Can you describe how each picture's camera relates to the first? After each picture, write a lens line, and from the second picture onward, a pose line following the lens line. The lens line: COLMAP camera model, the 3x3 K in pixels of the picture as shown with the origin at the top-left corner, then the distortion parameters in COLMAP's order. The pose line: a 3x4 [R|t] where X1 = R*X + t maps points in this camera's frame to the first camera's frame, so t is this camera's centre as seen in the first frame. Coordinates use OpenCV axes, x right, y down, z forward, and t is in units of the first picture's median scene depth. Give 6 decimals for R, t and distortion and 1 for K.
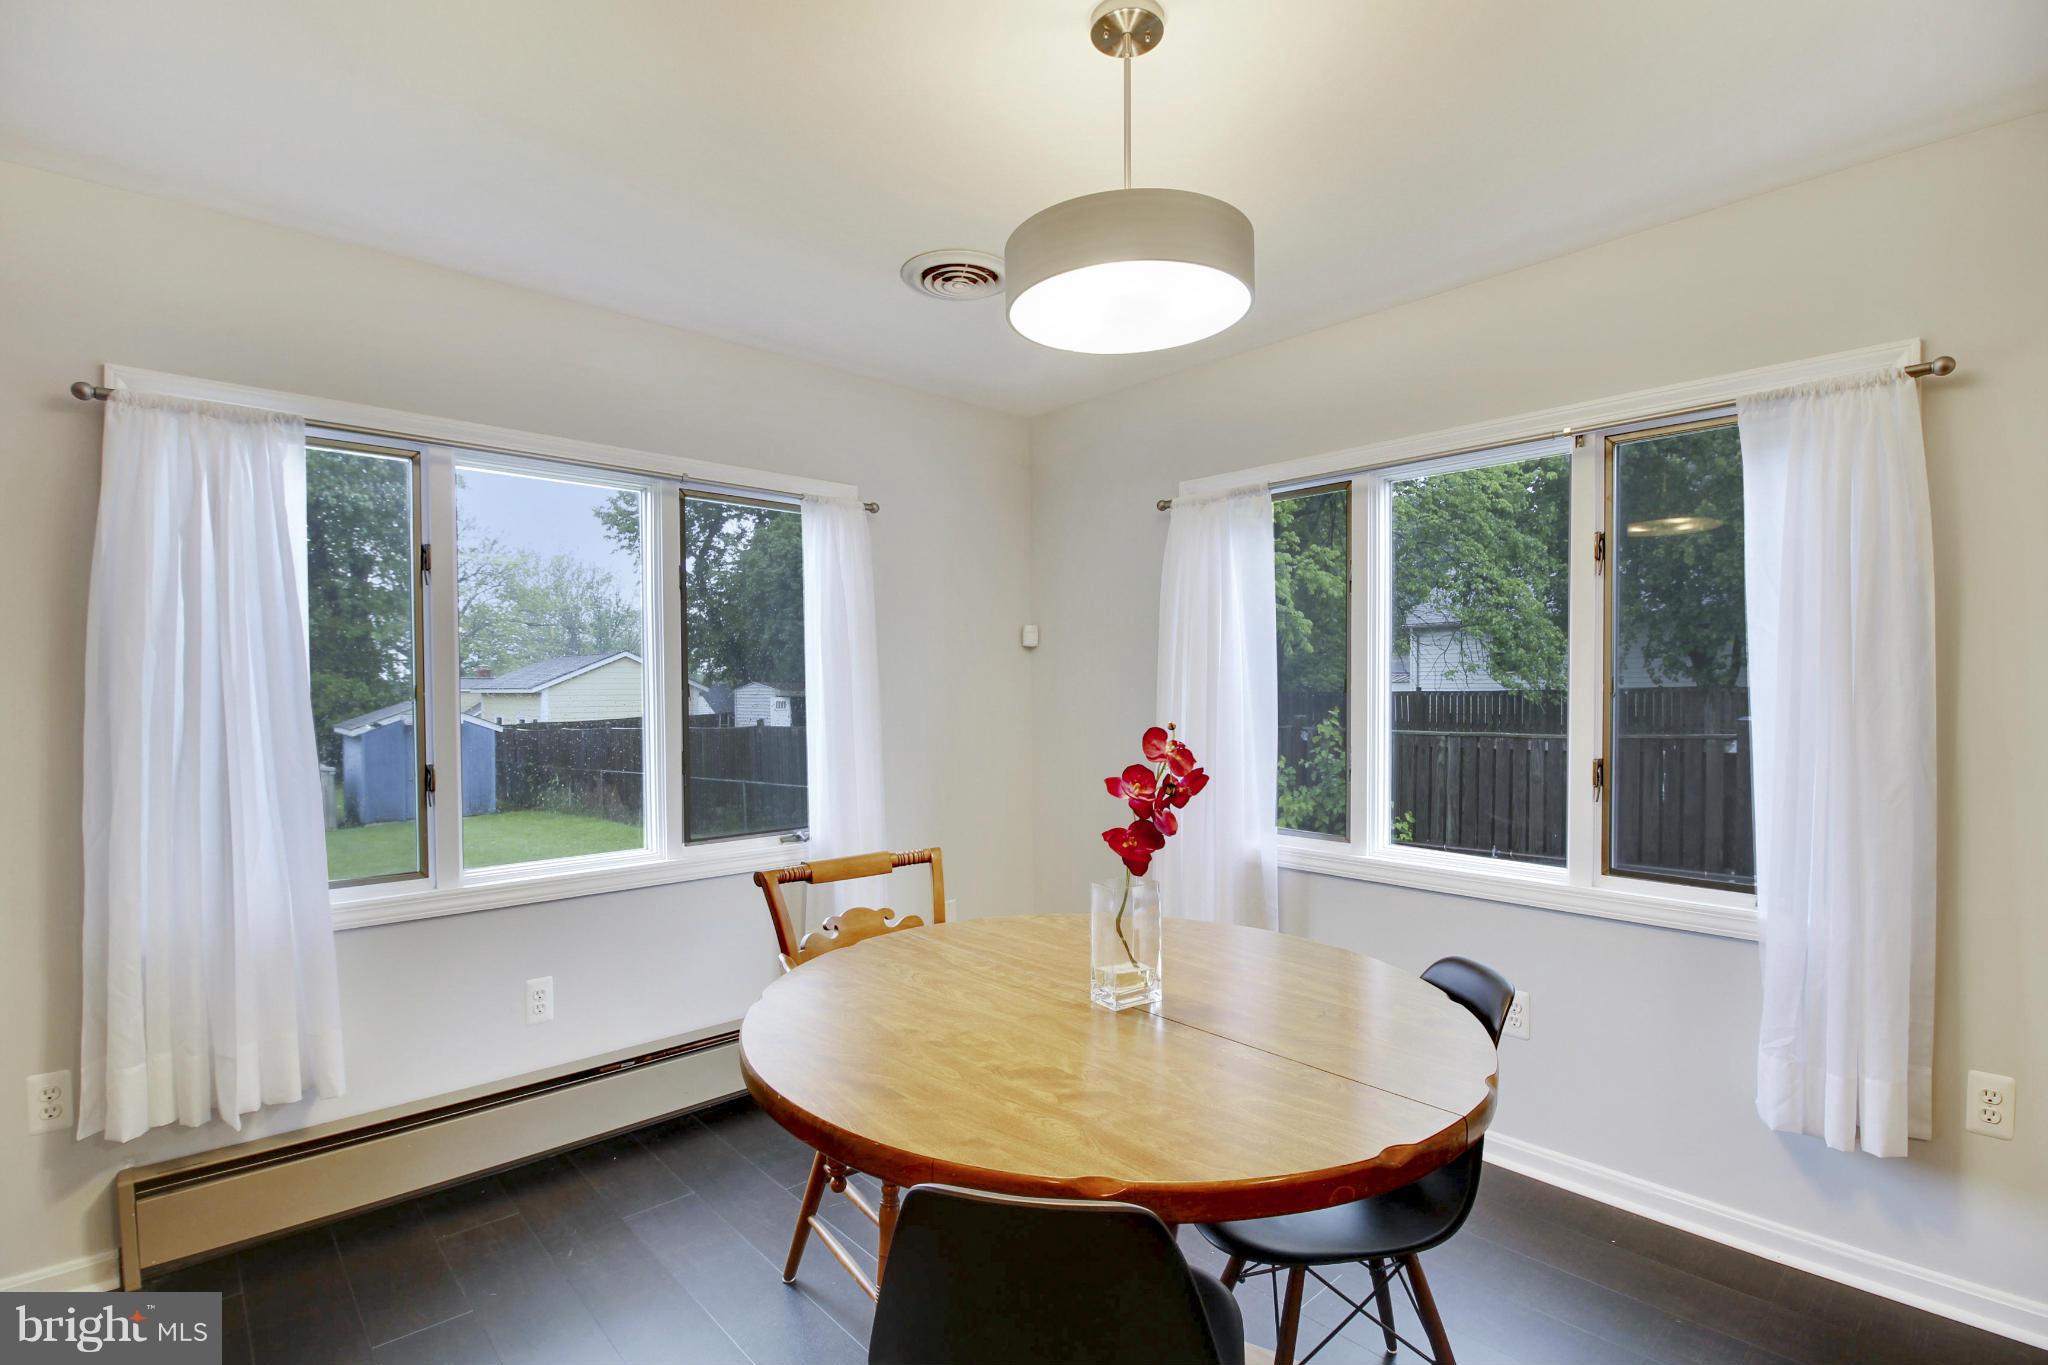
lens RADIAL K [[959.9, 0, 1024.0], [0, 959.9, 682.5], [0, 0, 1]] dist [0.002931, -0.011773]
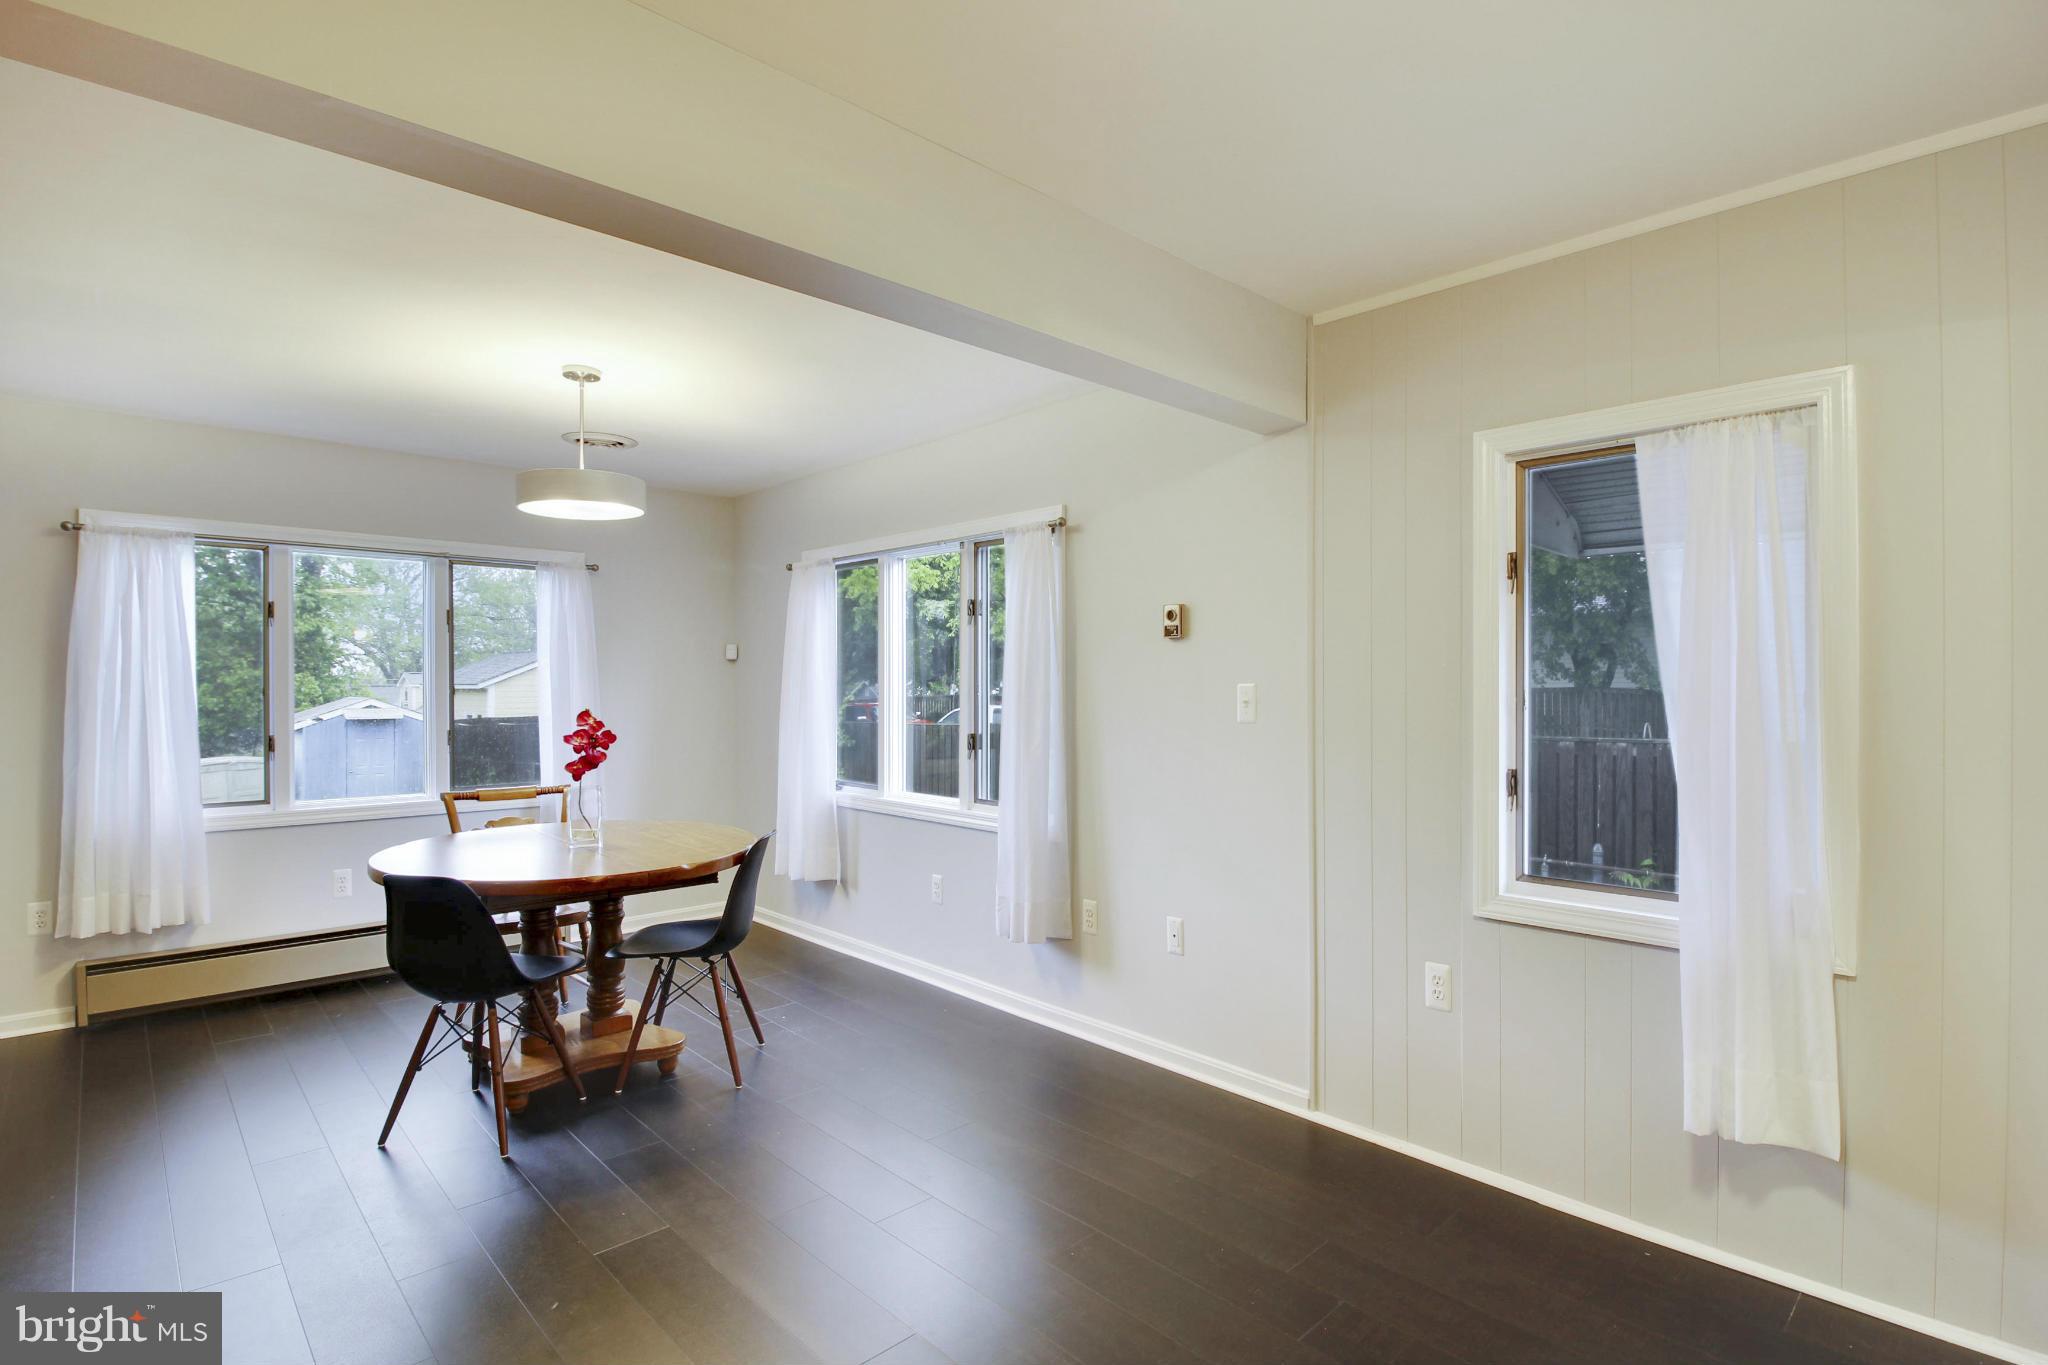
lens RADIAL K [[998.7, 0, 1024.6], [0, 998.7, 662.2], [0, 0, 1]] dist [0.019219, -0.018857]
pose [[0.999982, 0.003954, 0.004617, 0.755639], [-0.003875, 0.999849, -0.016916, -0.018383], [-0.004684, 0.016897, 0.999846, -0.831416]]
